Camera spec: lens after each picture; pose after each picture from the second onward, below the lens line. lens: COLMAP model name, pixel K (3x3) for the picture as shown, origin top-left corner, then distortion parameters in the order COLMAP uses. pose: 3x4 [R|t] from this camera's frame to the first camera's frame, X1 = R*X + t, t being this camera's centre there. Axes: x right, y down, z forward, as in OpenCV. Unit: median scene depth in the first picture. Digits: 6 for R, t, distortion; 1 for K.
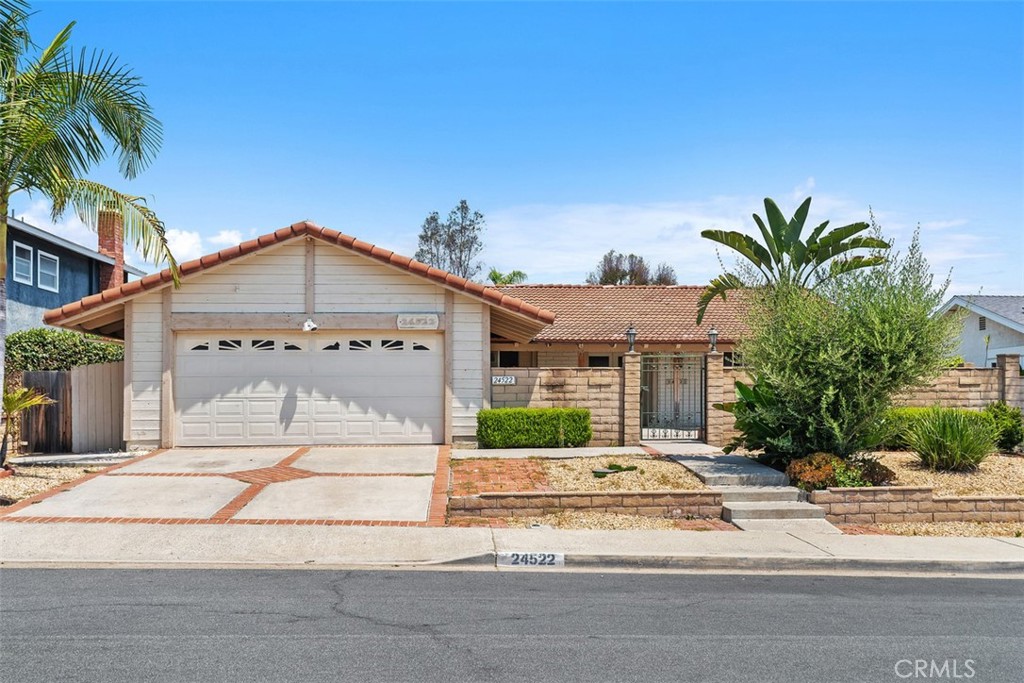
lens RADIAL K [[828.6, 0, 512.6], [0, 828.6, 330.6], [0, 0, 1]] dist [0.007665, 0.004353]
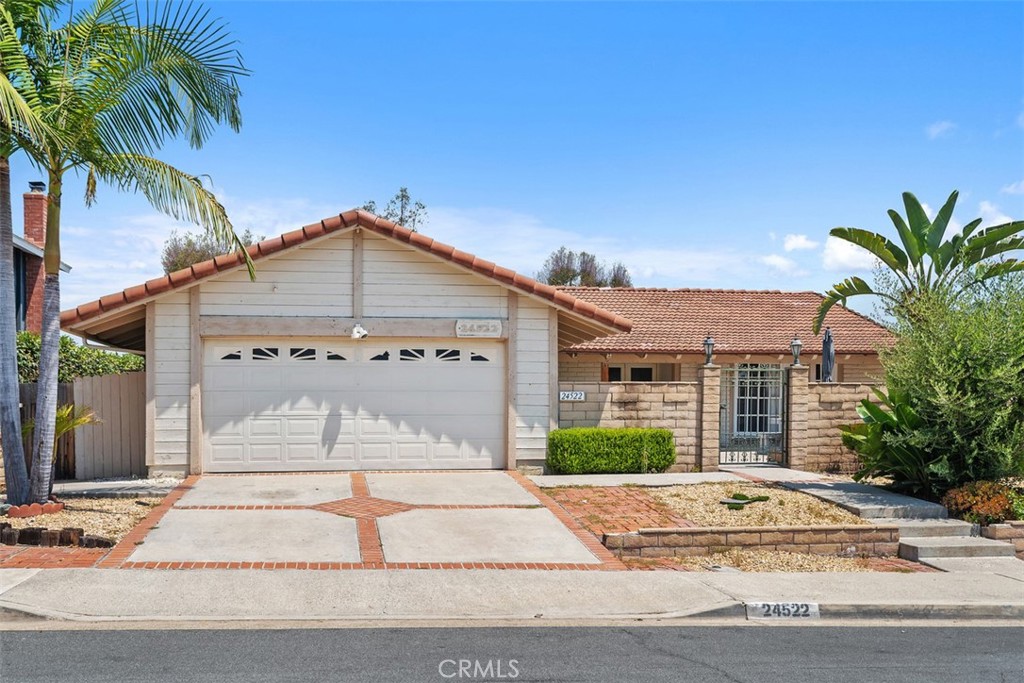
lens RADIAL K [[933.0, 0, 511.5], [0, 933.0, 351.8], [0, 0, 1]] dist [0.007804, 0.000000]
pose [[0.998336, 0.006923, 0.057252, -0.150646], [-0.007830, 0.999847, 0.015632, -0.001776], [-0.057135, -0.016055, 0.998237, 0.027775]]
